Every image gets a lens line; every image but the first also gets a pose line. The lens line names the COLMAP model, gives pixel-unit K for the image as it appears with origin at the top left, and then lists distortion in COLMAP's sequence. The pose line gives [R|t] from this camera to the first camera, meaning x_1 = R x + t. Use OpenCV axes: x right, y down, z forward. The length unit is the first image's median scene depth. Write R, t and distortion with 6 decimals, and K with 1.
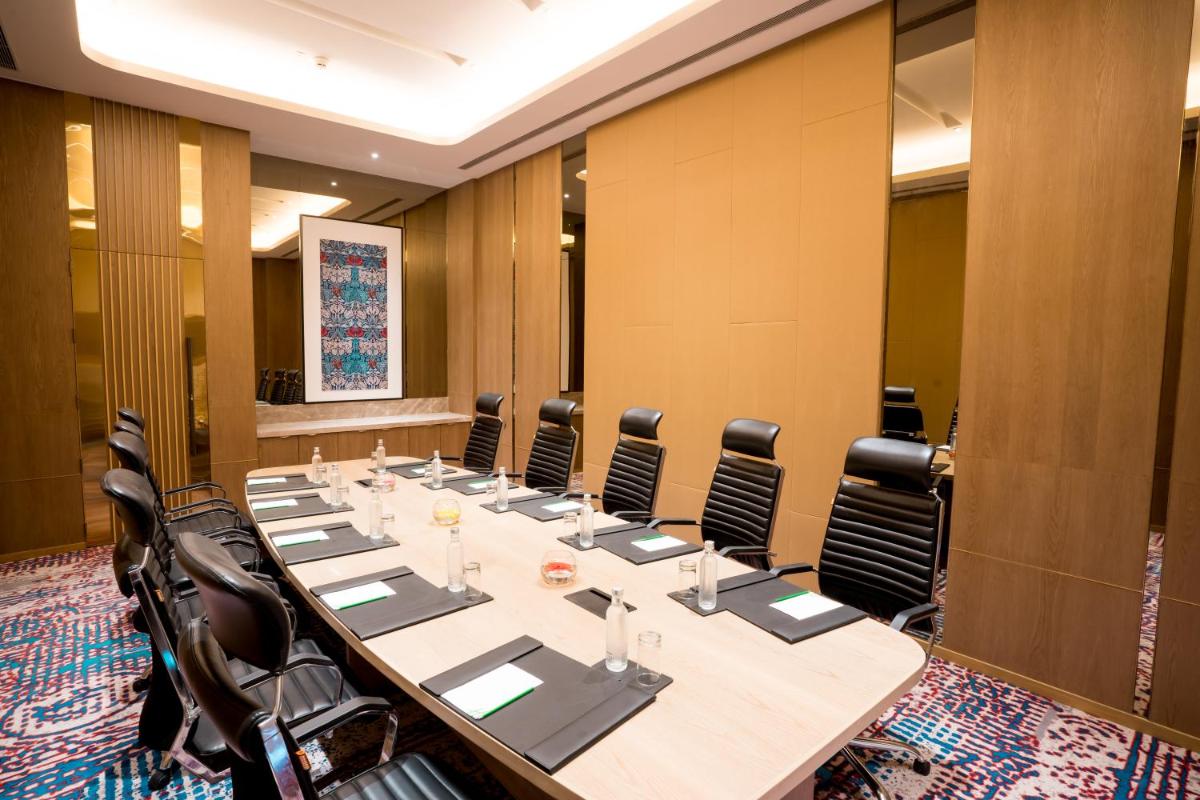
lens RADIAL K [[606.5, 0, 597.9], [0, 606.5, 395.9], [0, 0, 1]] dist [-0.006500, 0.001346]
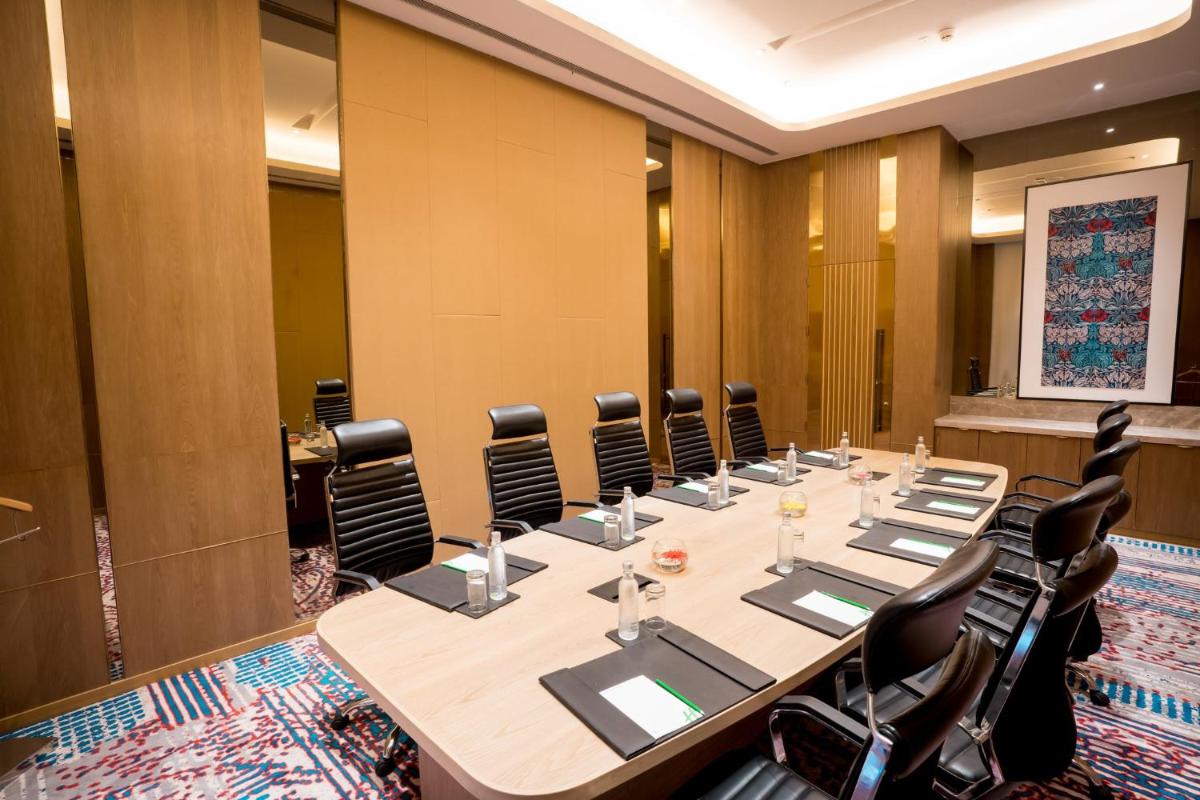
lens RADIAL K [[606.5, 0, 602.3], [0, 606.5, 397.9], [0, 0, 1]] dist [-0.006500, 0.001346]
pose [[0.123970, 0.084528, -0.988679, 0.332727], [-0.063369, 0.995006, 0.077123, -0.018391], [0.990260, 0.053090, 0.128708, 0.273898]]
